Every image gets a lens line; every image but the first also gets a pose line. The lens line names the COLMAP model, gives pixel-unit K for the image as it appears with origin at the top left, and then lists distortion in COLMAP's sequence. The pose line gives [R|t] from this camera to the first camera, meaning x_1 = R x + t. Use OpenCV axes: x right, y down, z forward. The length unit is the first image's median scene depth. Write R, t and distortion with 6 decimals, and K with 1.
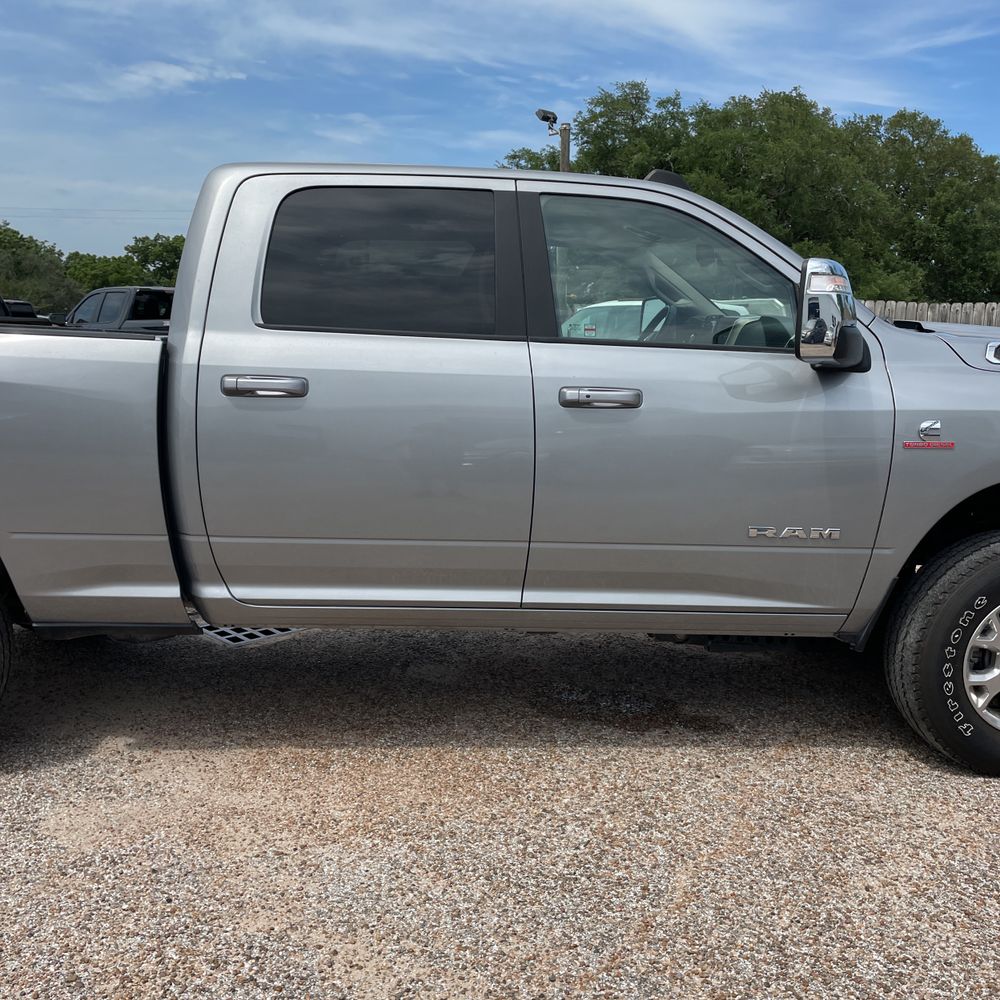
lens RADIAL K [[1006.2, 0, 491.7], [0, 1006.2, 518.9], [0, 0, 1]] dist [0.094661, -0.115161]
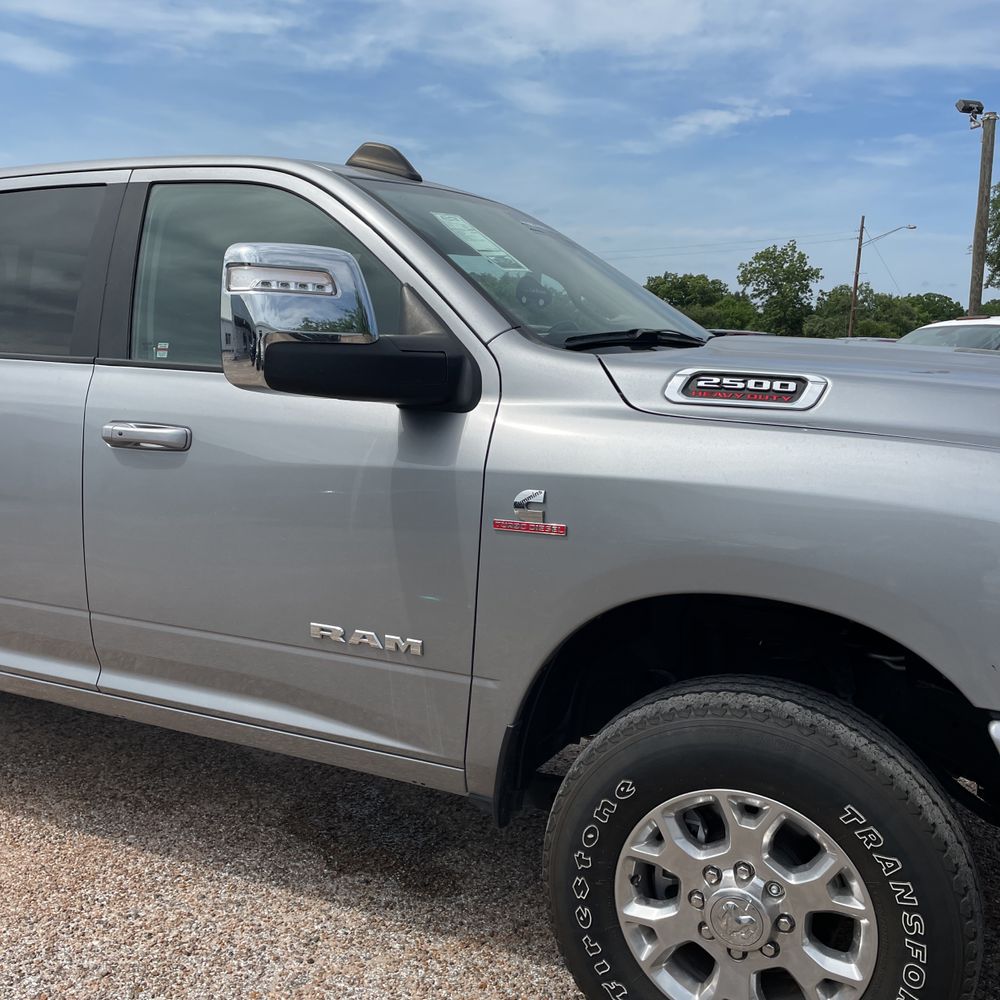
lens RADIAL K [[1006.2, 0, 491.7], [0, 1006.2, 518.9], [0, 0, 1]] dist [0.094661, -0.115161]
pose [[0.881802, 0.066428, -0.466918, 0.663714], [-0.080940, 0.996658, -0.011066, -0.065029], [0.464622, 0.047550, 0.884232, 0.406248]]
